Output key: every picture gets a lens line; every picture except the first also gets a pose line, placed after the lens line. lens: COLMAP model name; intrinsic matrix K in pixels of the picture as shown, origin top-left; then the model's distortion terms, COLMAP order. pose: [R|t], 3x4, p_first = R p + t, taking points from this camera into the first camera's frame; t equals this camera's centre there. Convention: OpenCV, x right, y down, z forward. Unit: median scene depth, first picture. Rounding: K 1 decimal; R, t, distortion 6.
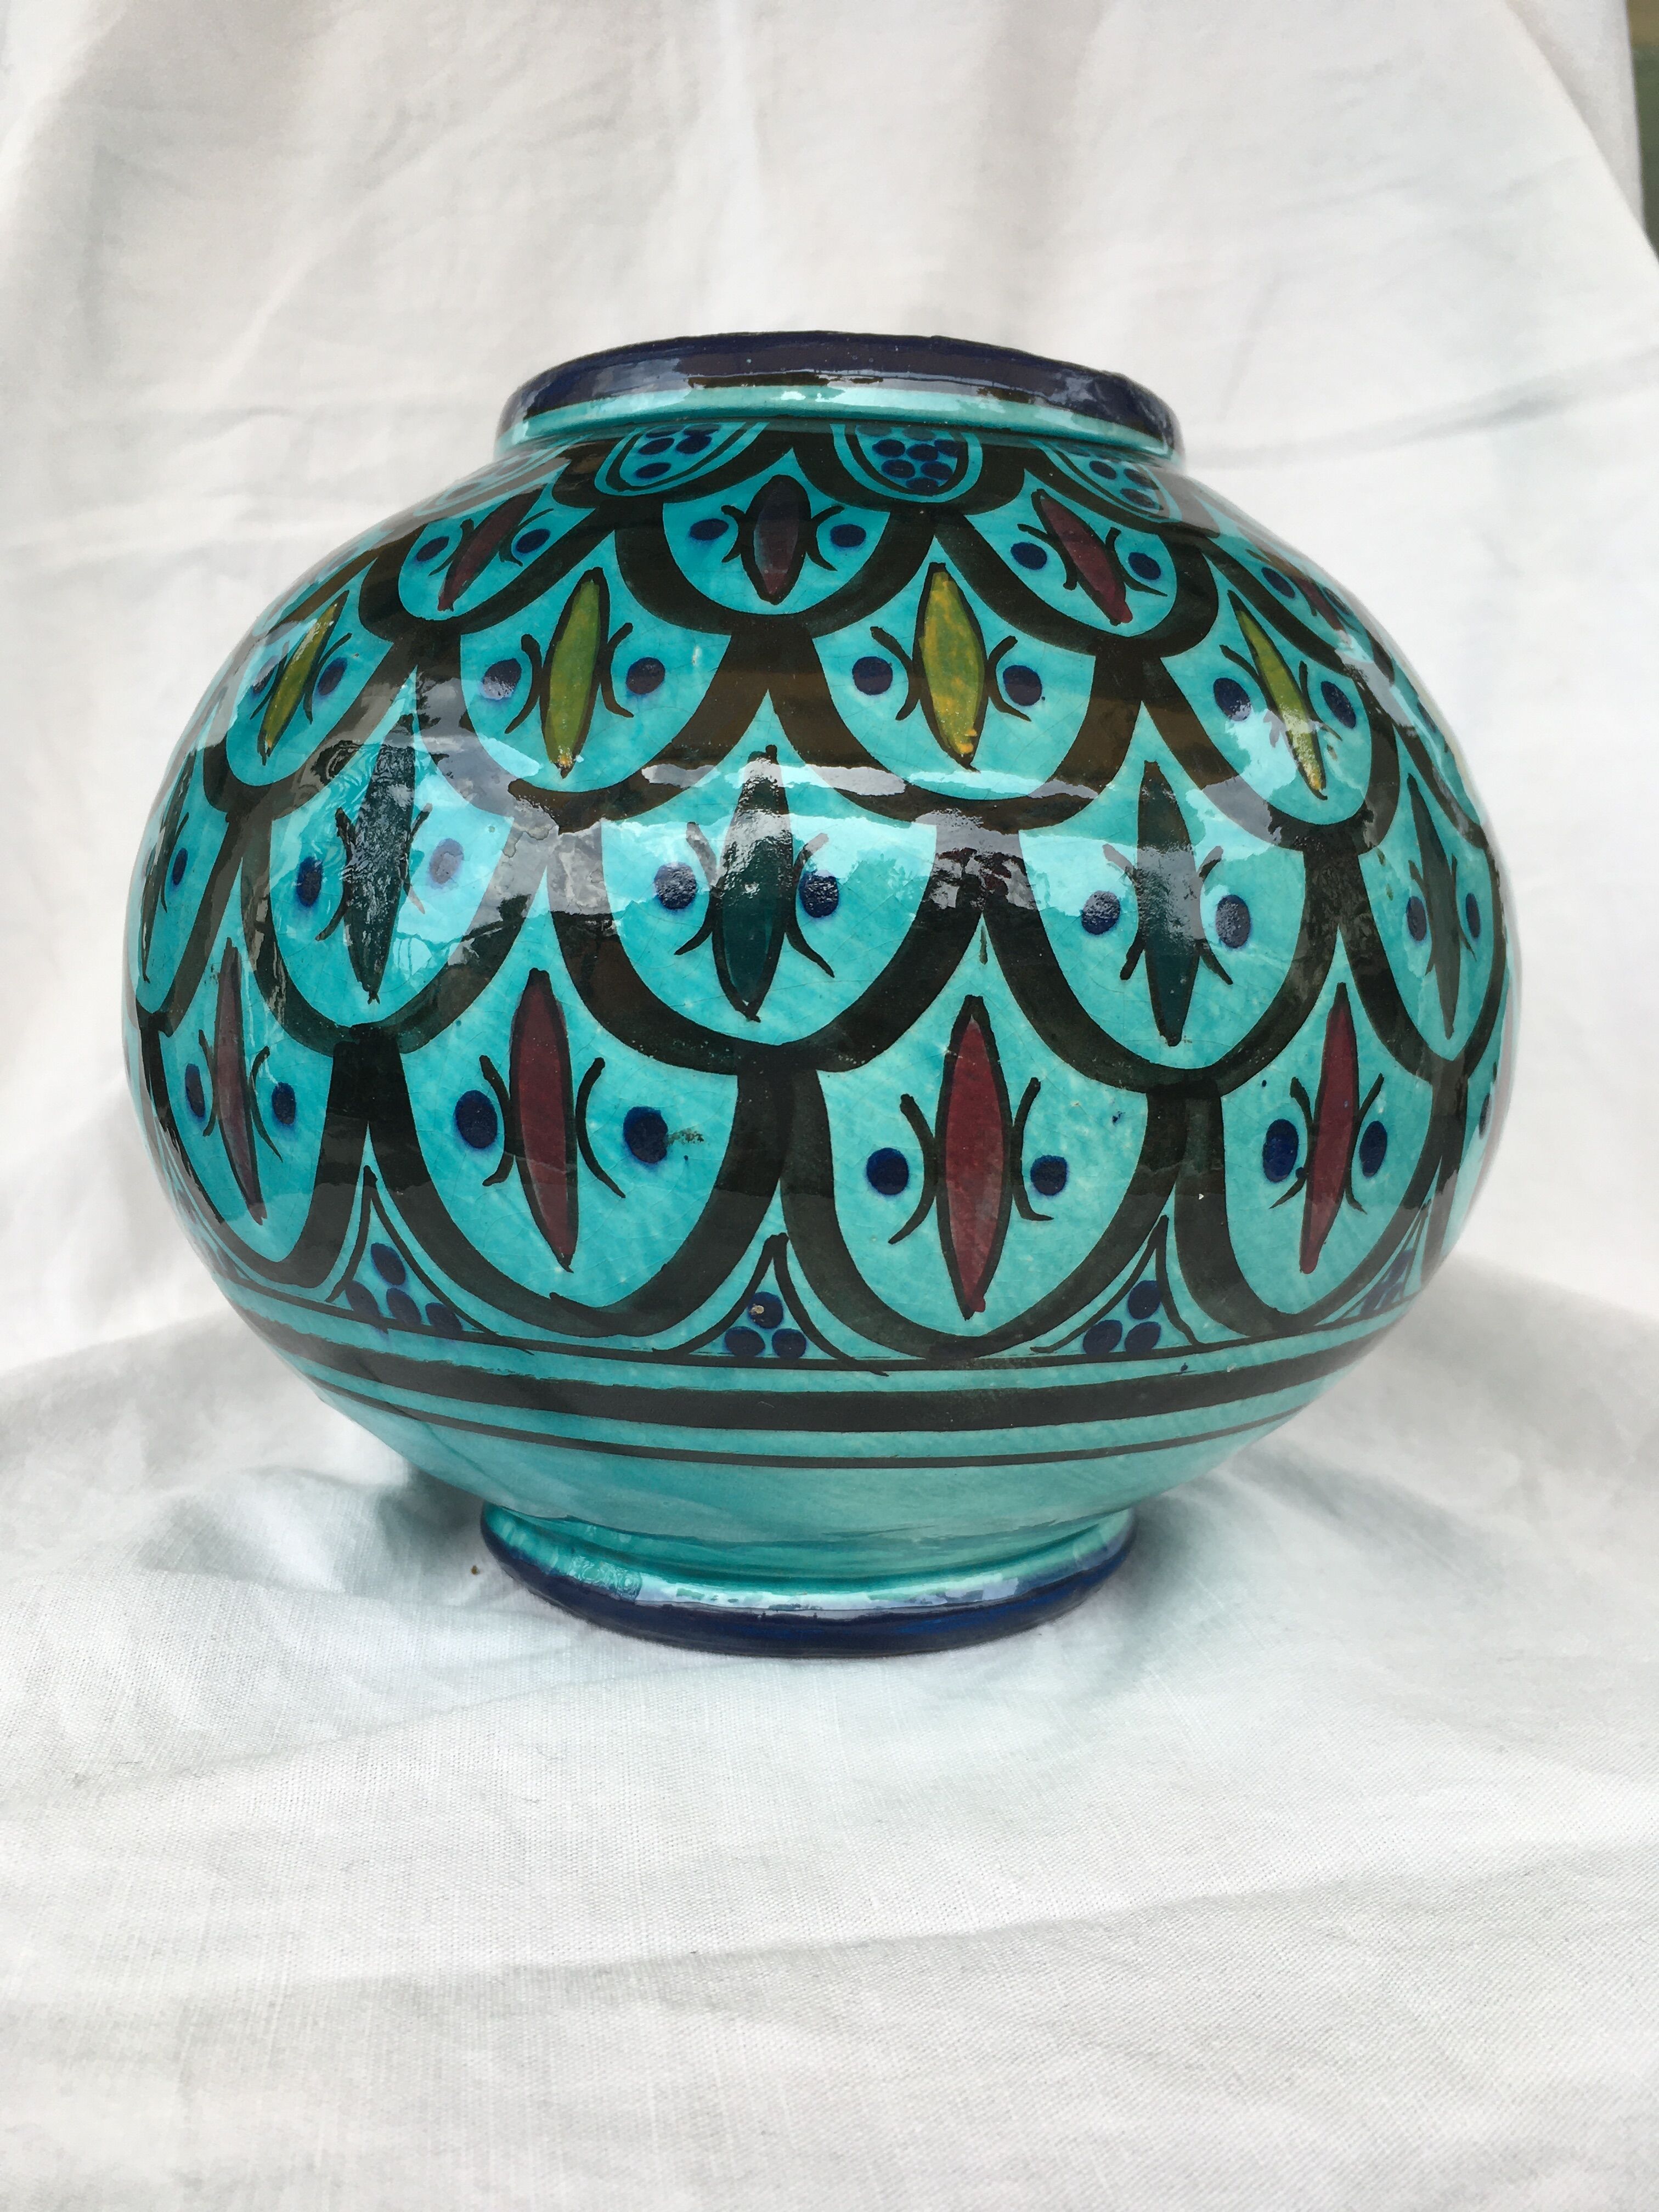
lens RADIAL K [[1917.1, 0, 819.2], [0, 1917.1, 1114.2], [0, 0, 1]] dist [0.078781, -0.221369]
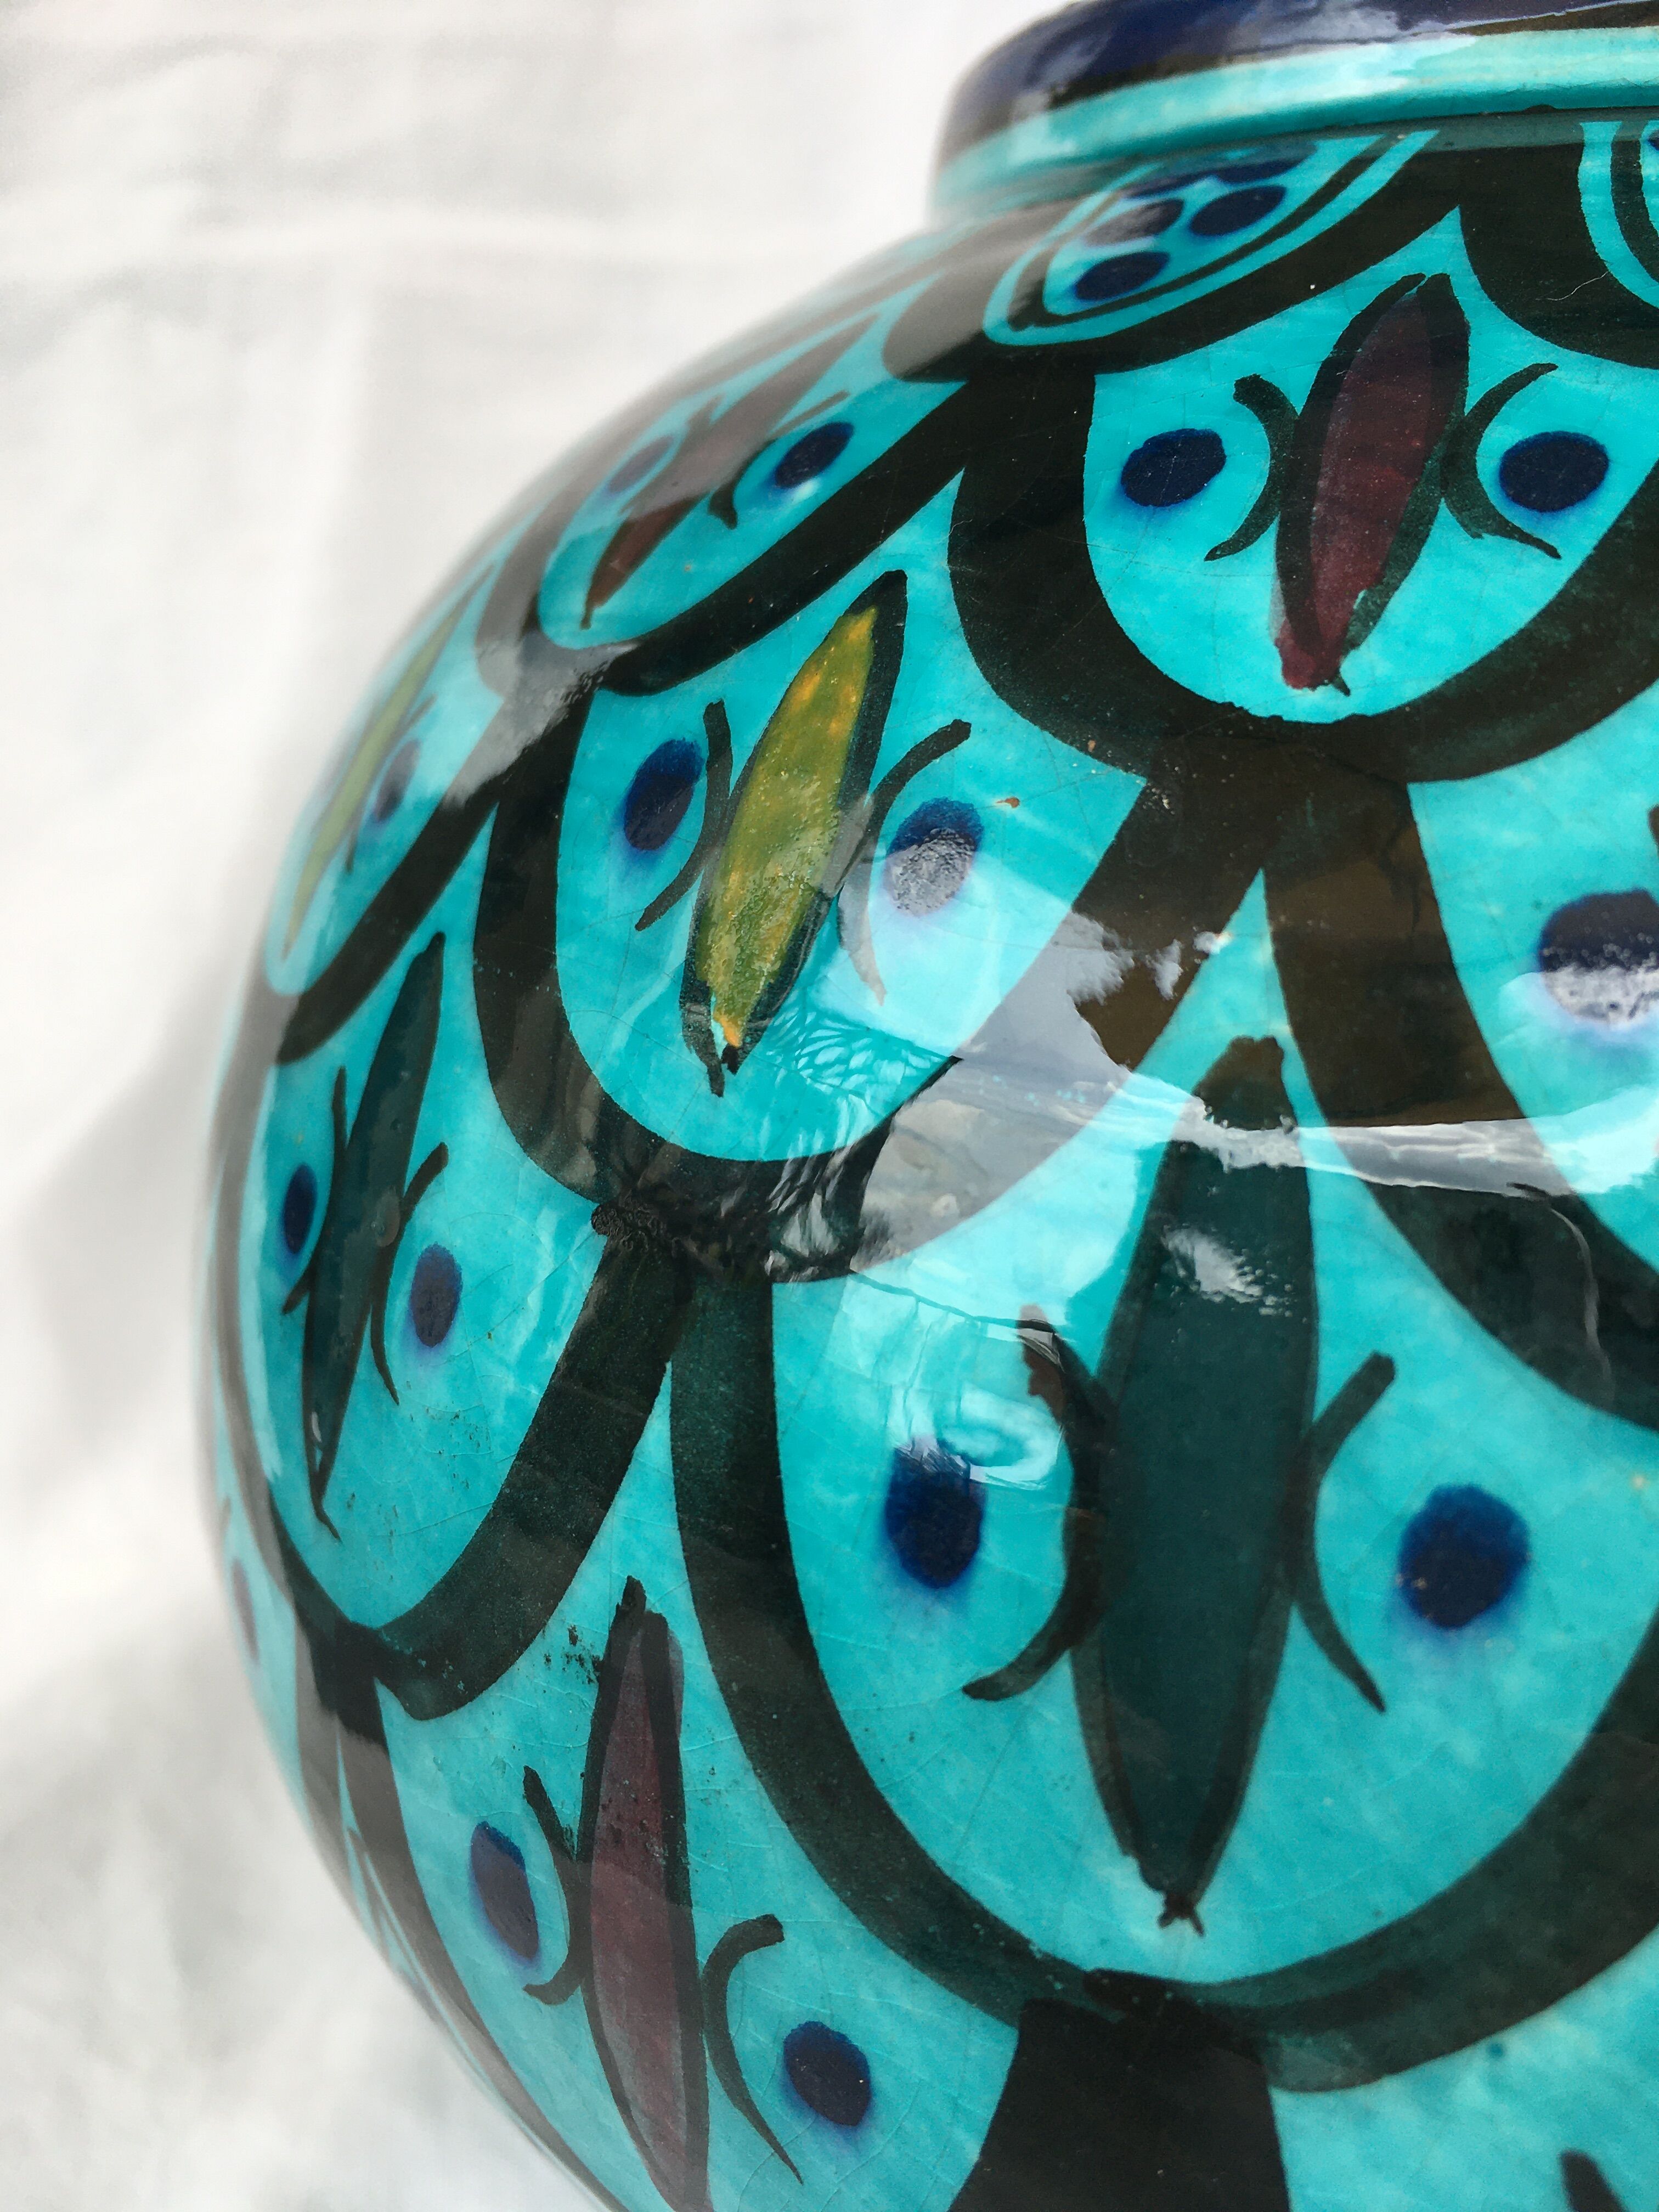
lens RADIAL K [[1917.1, 0, 819.2], [0, 1917.1, 1114.2], [0, 0, 1]] dist [0.078781, -0.221369]
pose [[0.995544, -0.005624, 0.094130, -0.310134], [-0.008353, 0.989037, 0.147434, -0.235777], [-0.093927, -0.147563, 0.984583, 0.664741]]
